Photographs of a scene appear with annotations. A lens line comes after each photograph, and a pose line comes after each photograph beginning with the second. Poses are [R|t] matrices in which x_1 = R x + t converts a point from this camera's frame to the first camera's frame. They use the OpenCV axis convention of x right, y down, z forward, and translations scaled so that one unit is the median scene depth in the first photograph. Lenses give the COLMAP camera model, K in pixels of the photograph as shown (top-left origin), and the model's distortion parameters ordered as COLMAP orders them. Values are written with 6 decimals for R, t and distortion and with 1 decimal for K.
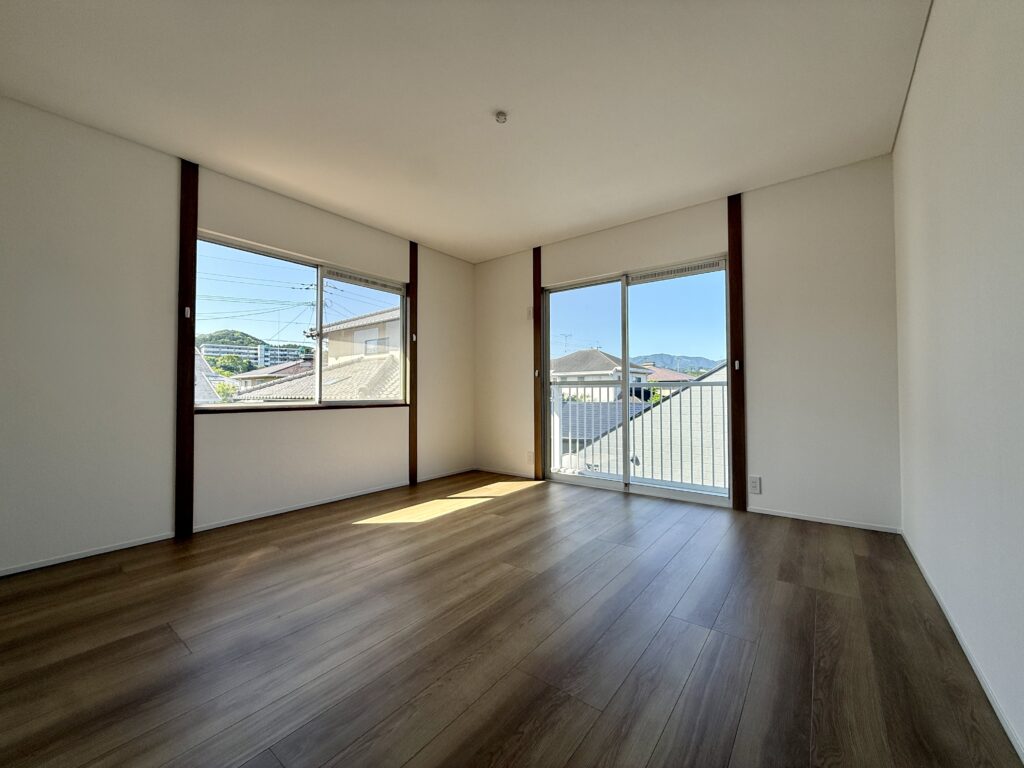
lens RADIAL K [[408.1, 0, 509.9], [0, 408.1, 383.7], [0, 0, 1]] dist [0.001918, 0.000255]
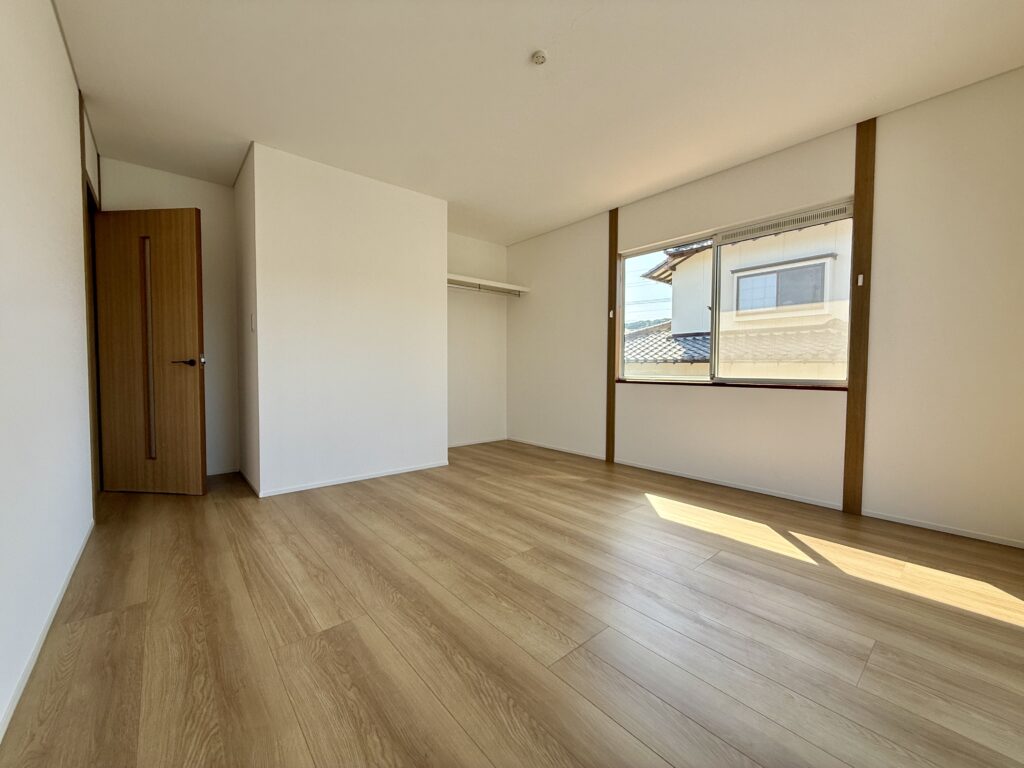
lens RADIAL K [[408.1, 0, 509.9], [0, 408.1, 383.7], [0, 0, 1]] dist [0.001918, 0.000255]
pose [[-0.206543, 0.042425, -0.977517, 0.751856], [0.019053, 0.999044, 0.039333, 0.013345], [0.978252, -0.010501, -0.207154, 0.945732]]
